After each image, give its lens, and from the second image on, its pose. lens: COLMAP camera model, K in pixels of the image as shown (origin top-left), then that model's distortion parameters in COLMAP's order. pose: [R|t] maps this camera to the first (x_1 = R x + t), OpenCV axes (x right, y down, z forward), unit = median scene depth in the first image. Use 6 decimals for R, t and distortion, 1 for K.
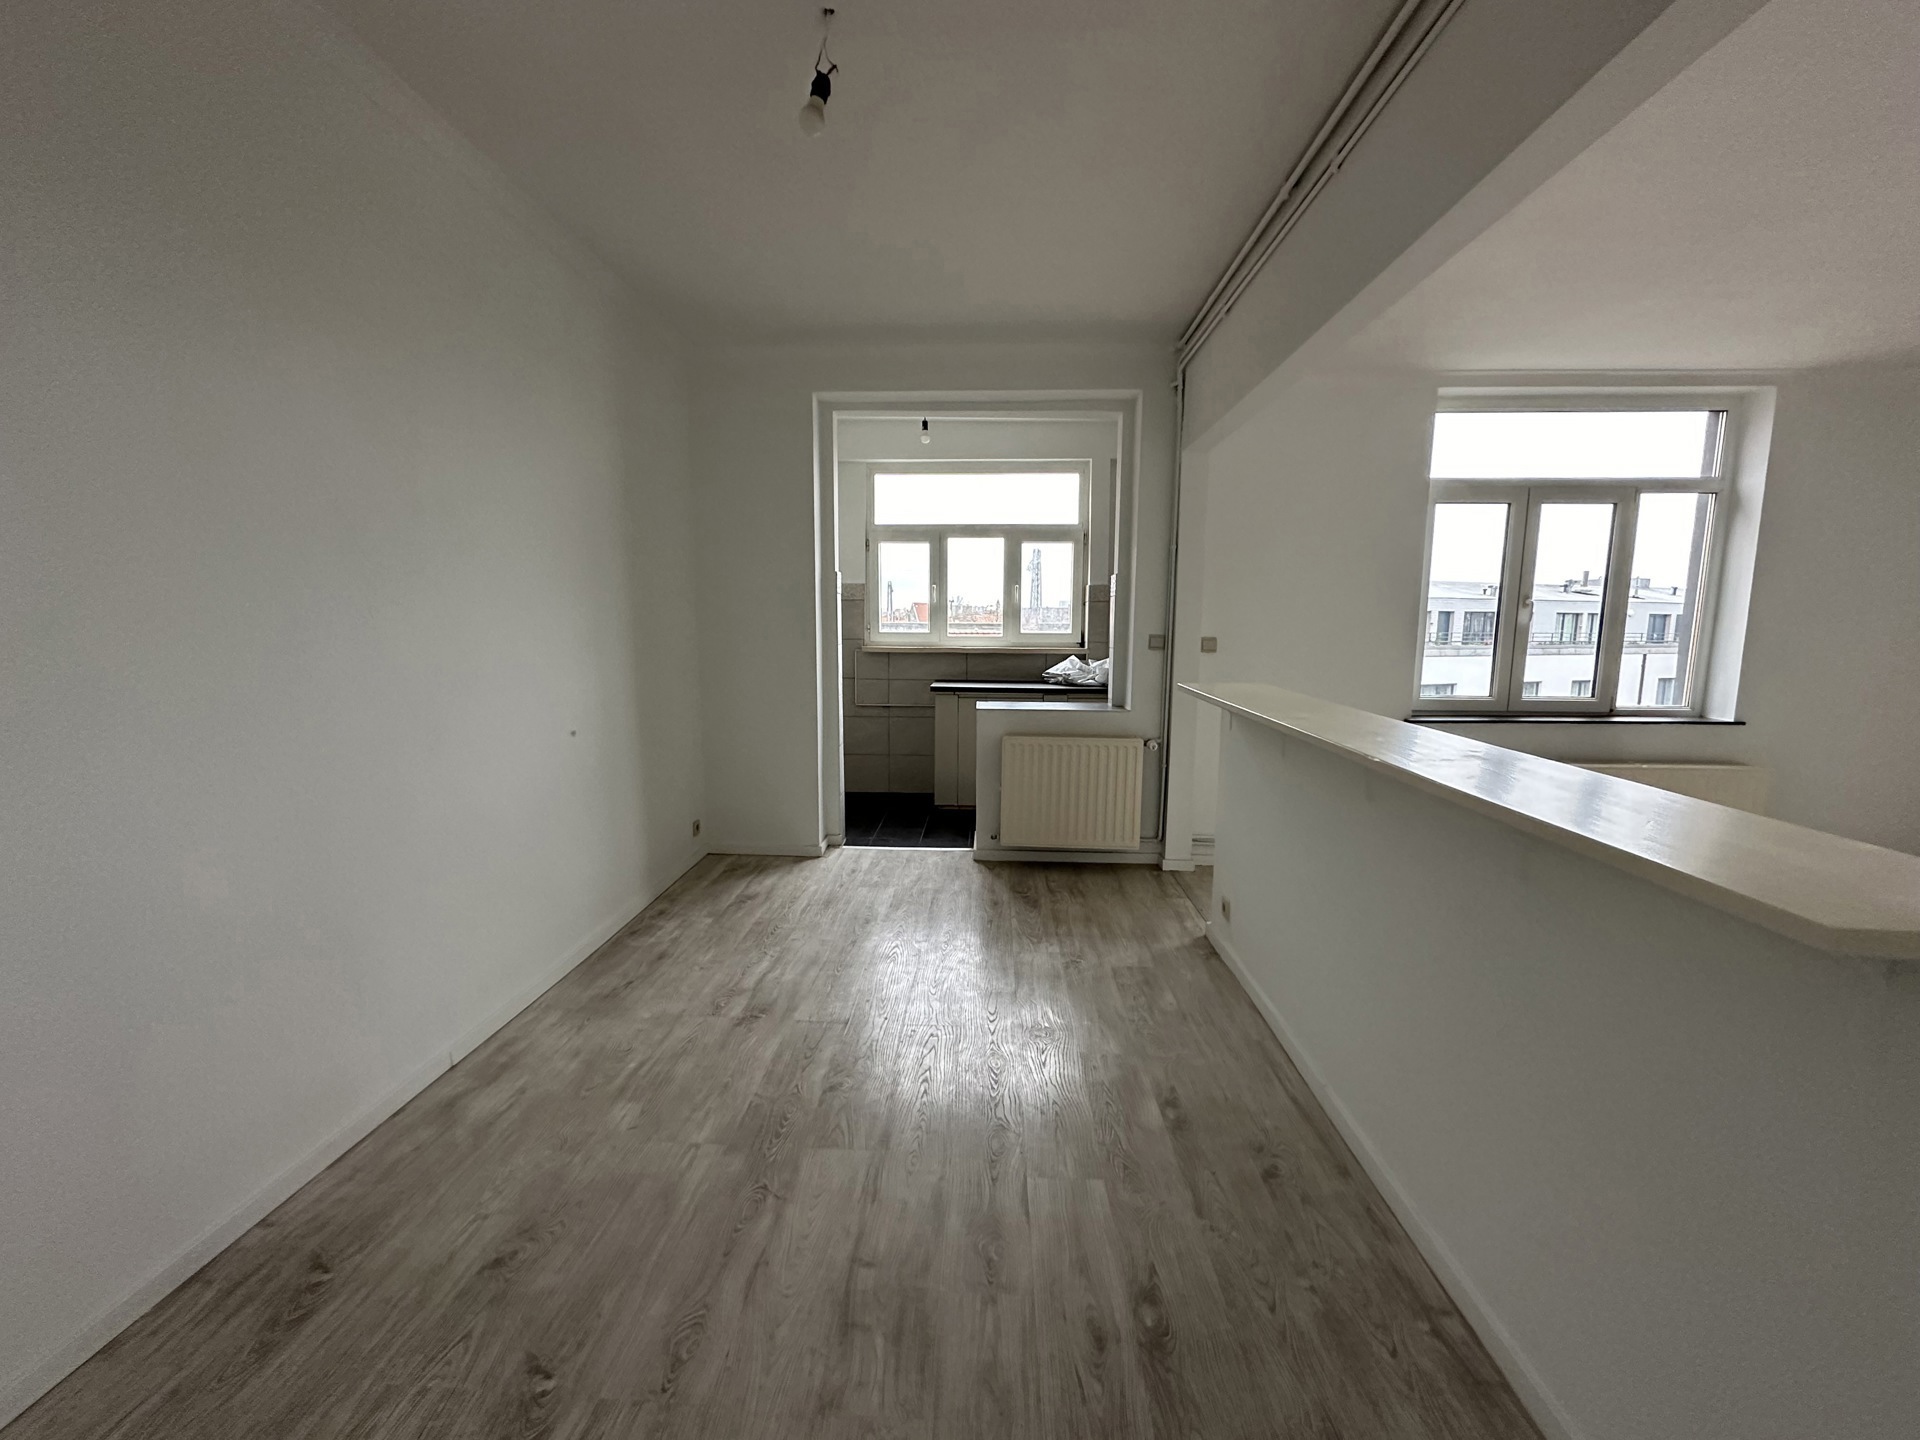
lens RADIAL K [[762.2, 0, 954.4], [0, 762.2, 723.9], [0, 0, 1]] dist [0.000777, 0.000044]
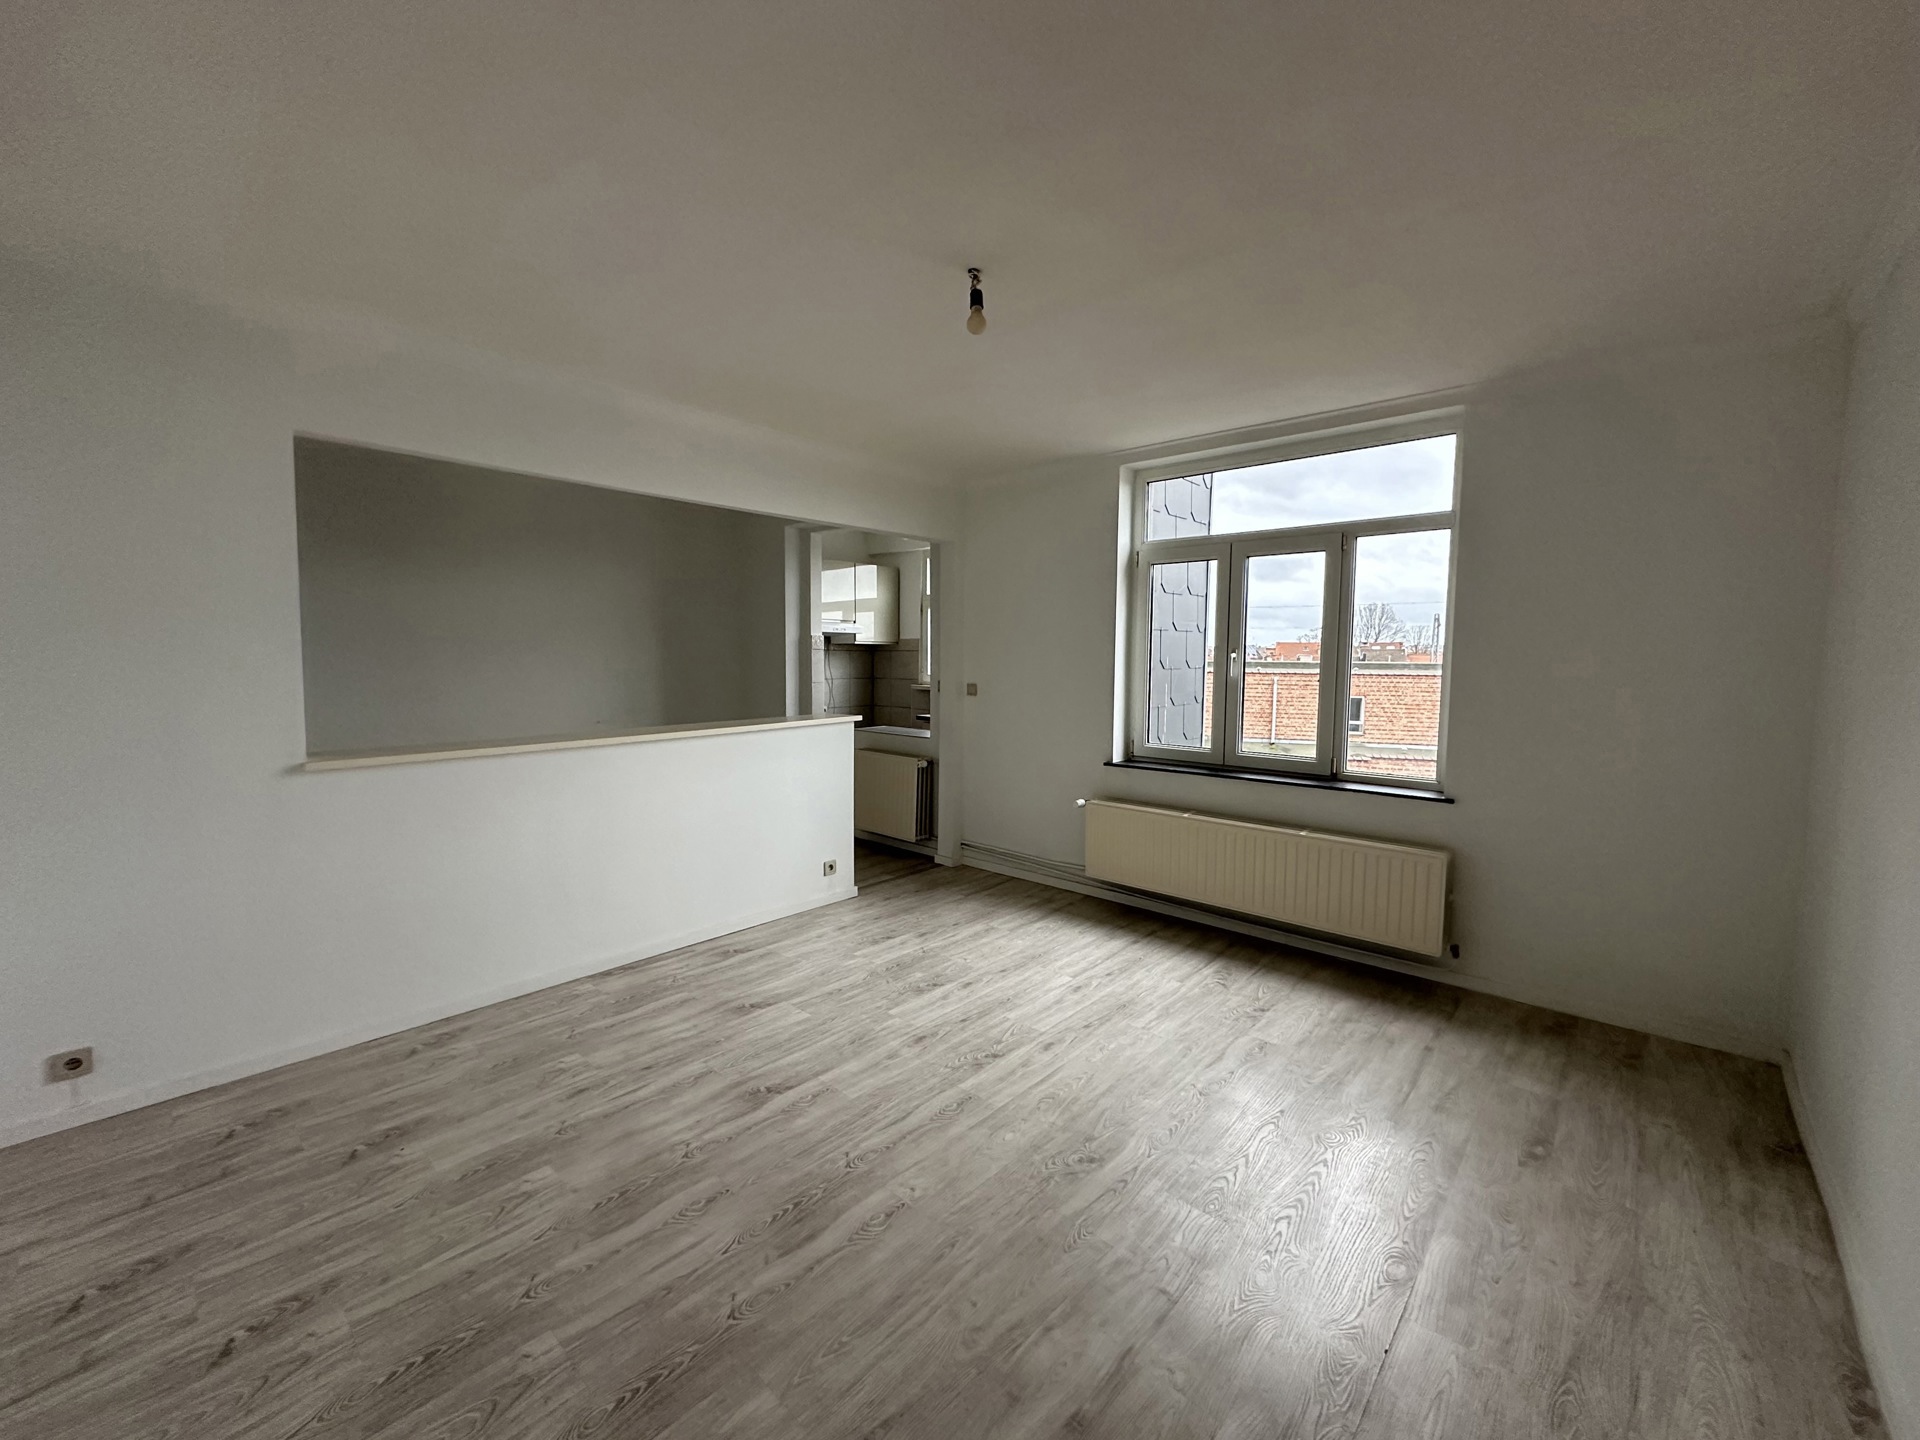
lens RADIAL K [[762.2, 0, 959.1], [0, 762.2, 711.4], [0, 0, 1]] dist [0.000777, 0.000044]
pose [[0.769257, 0.046574, -0.637240, 1.115957], [-0.087041, 0.995681, -0.032302, -0.024182], [0.632983, 0.080314, 0.769988, 0.012030]]
